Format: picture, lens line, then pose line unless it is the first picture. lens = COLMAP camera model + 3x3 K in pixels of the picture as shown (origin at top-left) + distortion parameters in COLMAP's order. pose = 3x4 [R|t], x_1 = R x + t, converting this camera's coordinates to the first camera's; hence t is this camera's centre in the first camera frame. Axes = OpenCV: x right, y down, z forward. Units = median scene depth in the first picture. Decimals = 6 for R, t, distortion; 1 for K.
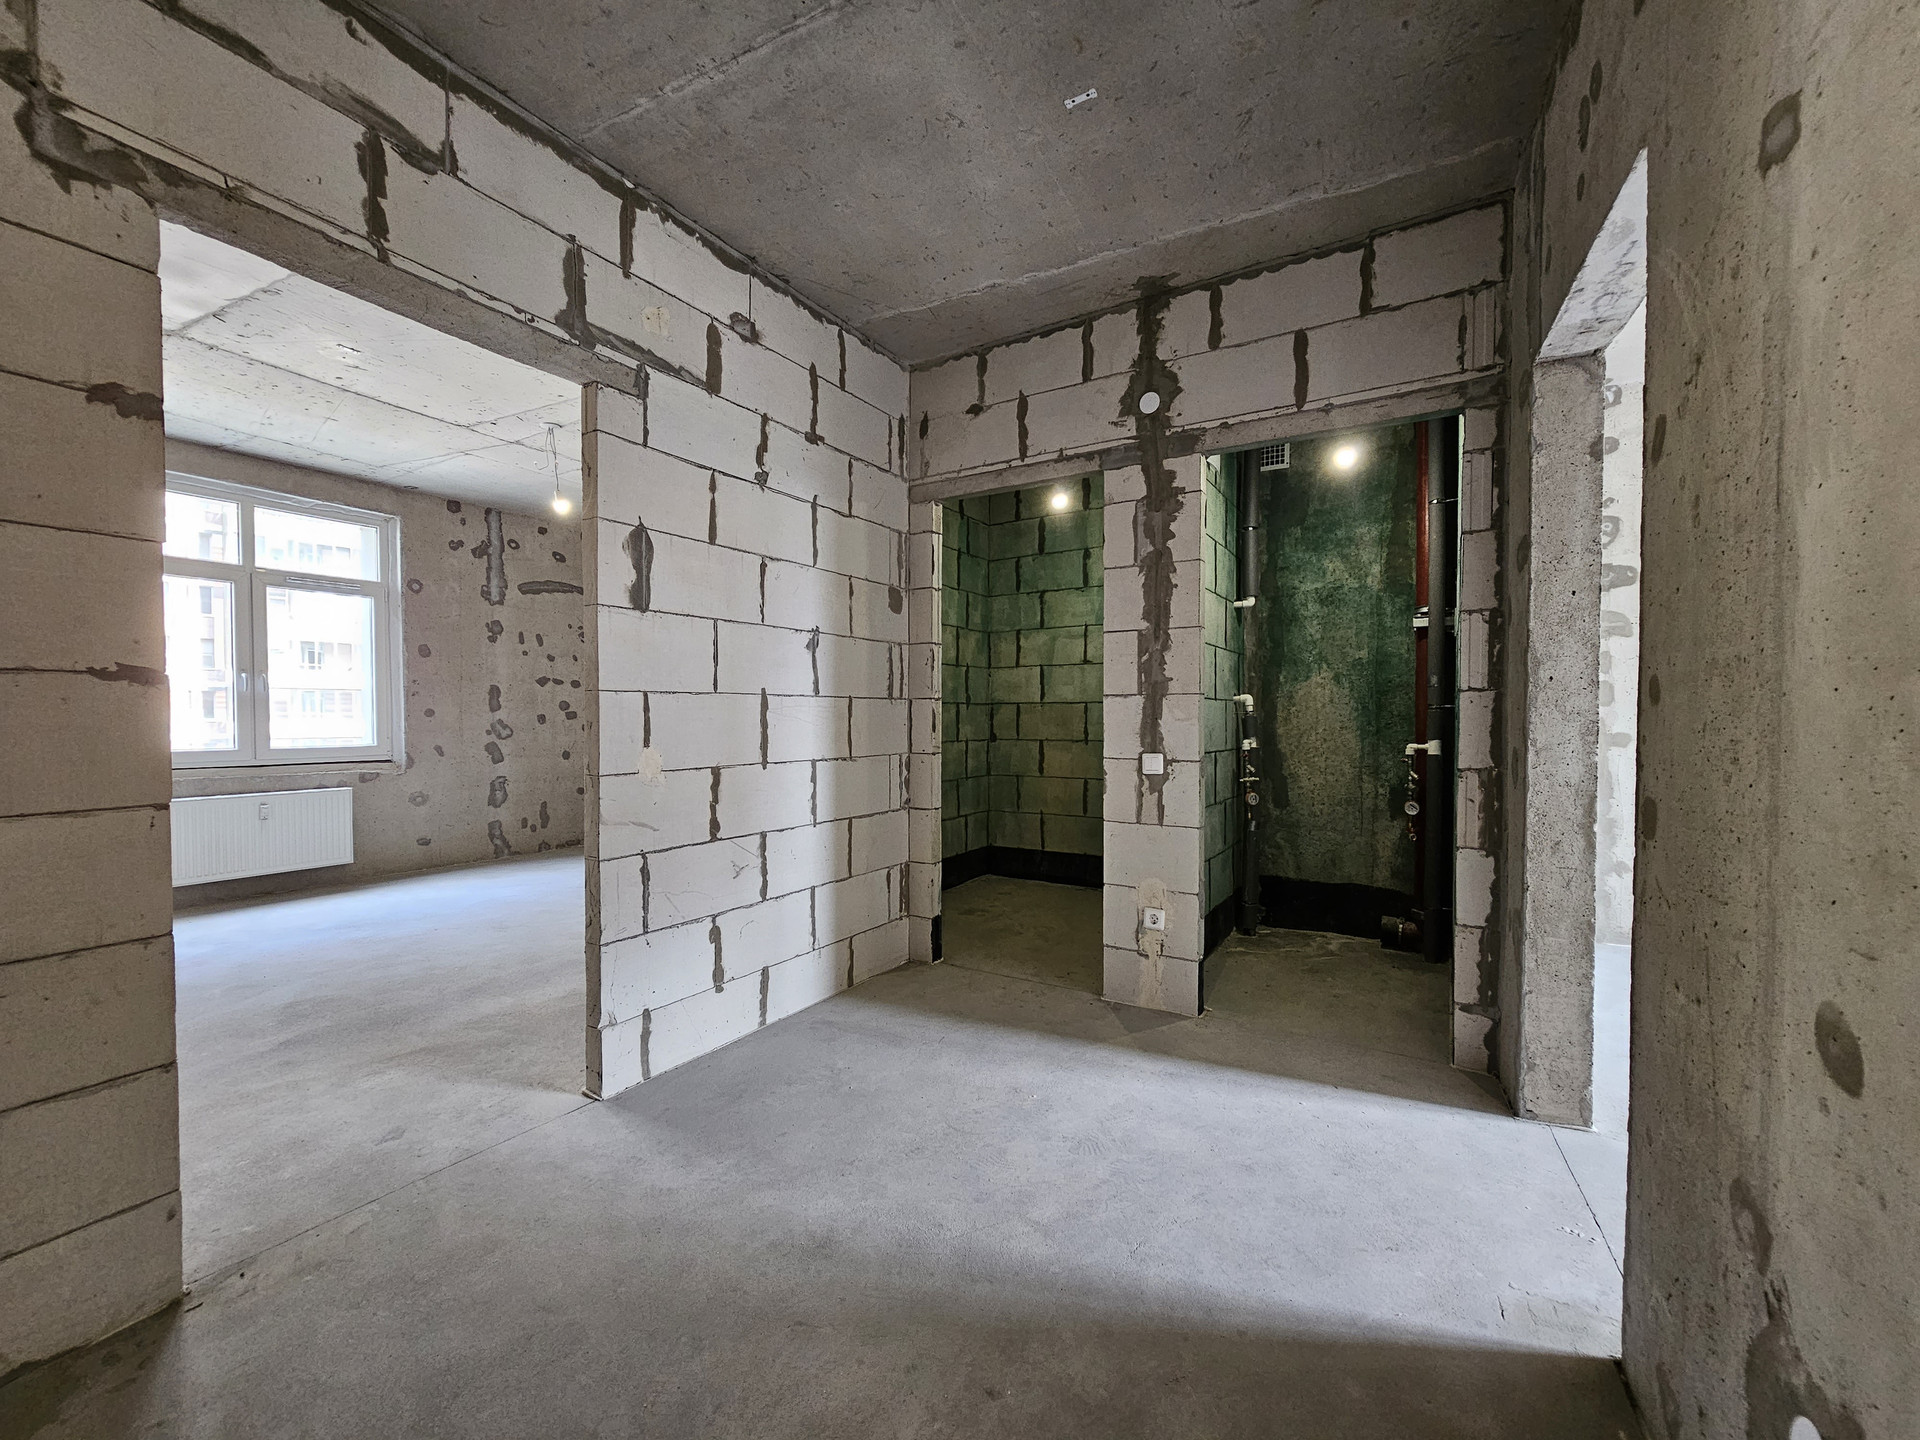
lens RADIAL K [[783.7, 0, 953.2], [0, 783.7, 731.5], [0, 0, 1]] dist [-0.002535, 0.000126]
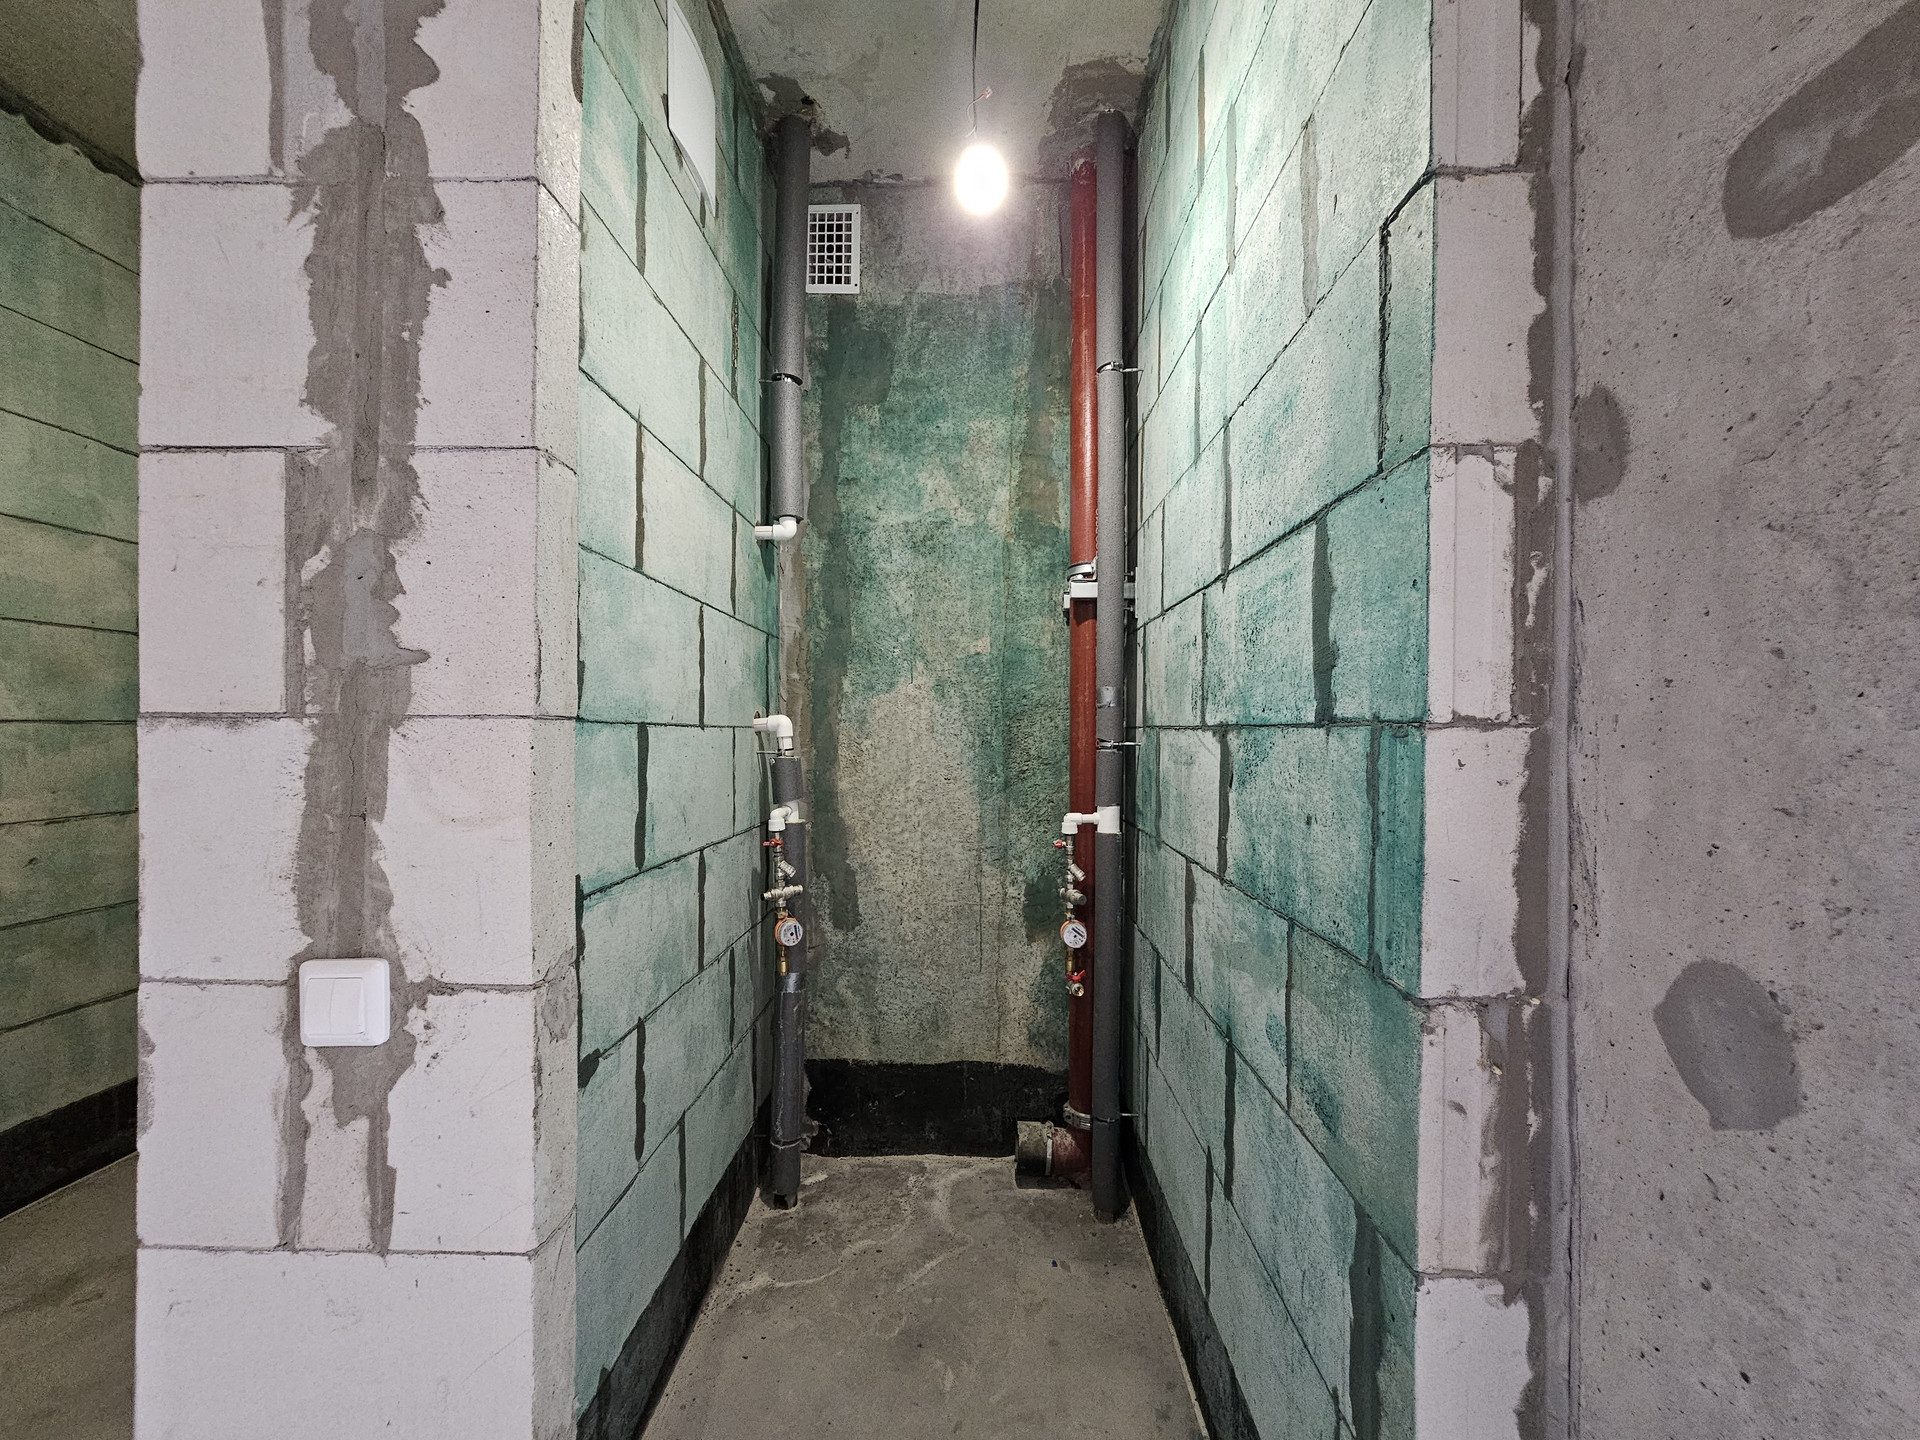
lens RADIAL K [[783.7, 0, 953.2], [0, 783.7, 731.5], [0, 0, 1]] dist [-0.002535, 0.000126]
pose [[0.863240, 0.005870, 0.504759, 0.221597], [0.003461, 0.999840, -0.017546, -0.028332], [-0.504782, 0.016894, 0.863082, 0.524103]]
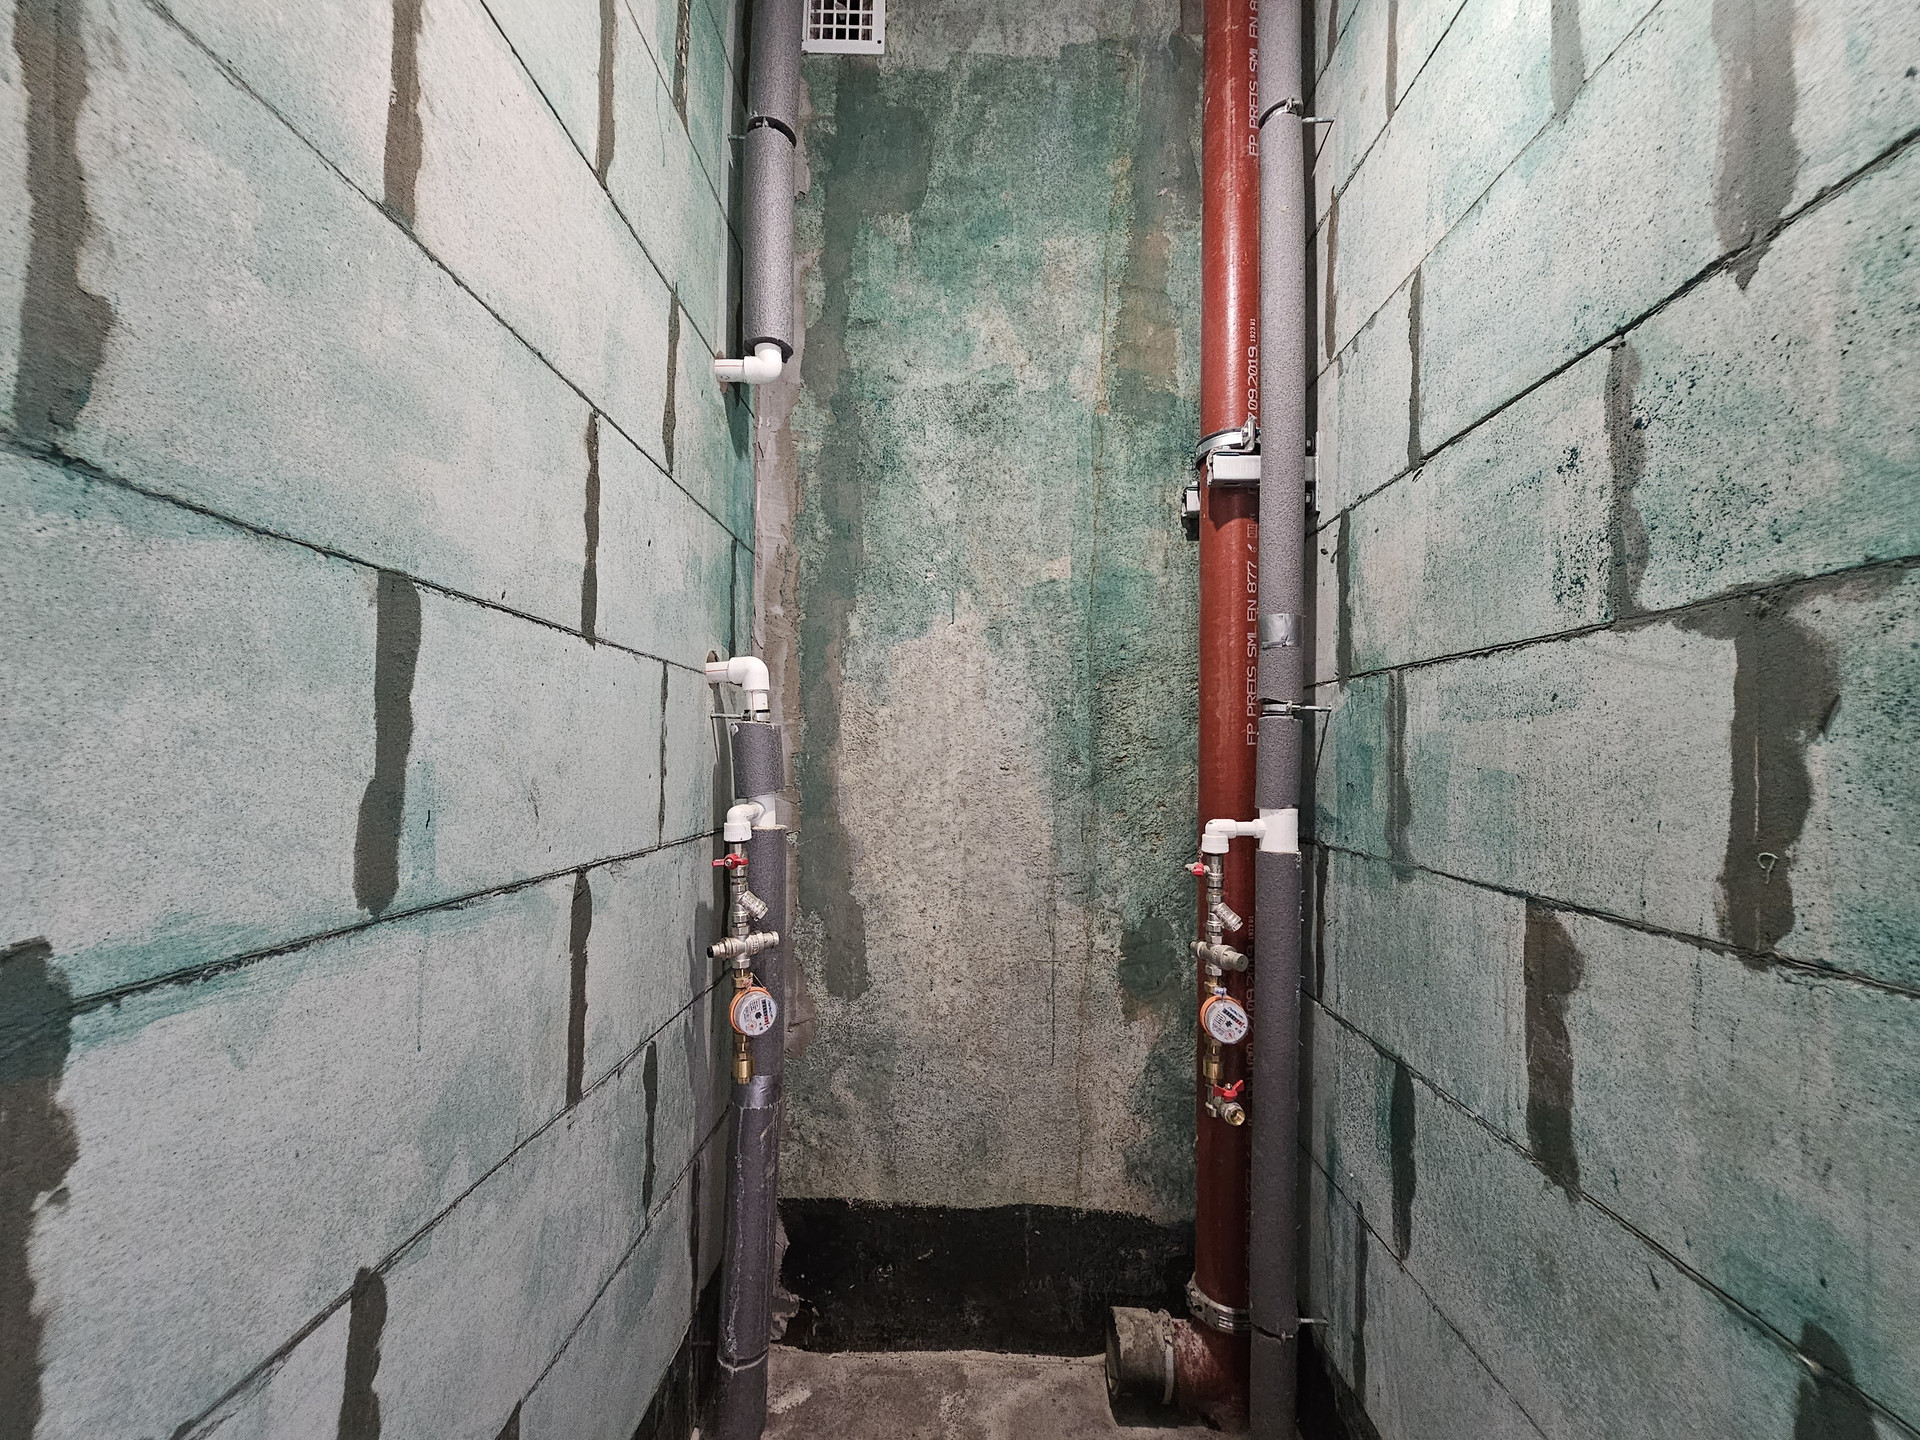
lens RADIAL K [[783.7, 0, 953.2], [0, 783.7, 731.5], [0, 0, 1]] dist [-0.002535, 0.000126]
pose [[0.861549, 0.034522, 0.506499, 0.290929], [-0.010071, 0.998651, -0.050937, -0.003045], [-0.507574, 0.038784, 0.860735, 0.700843]]
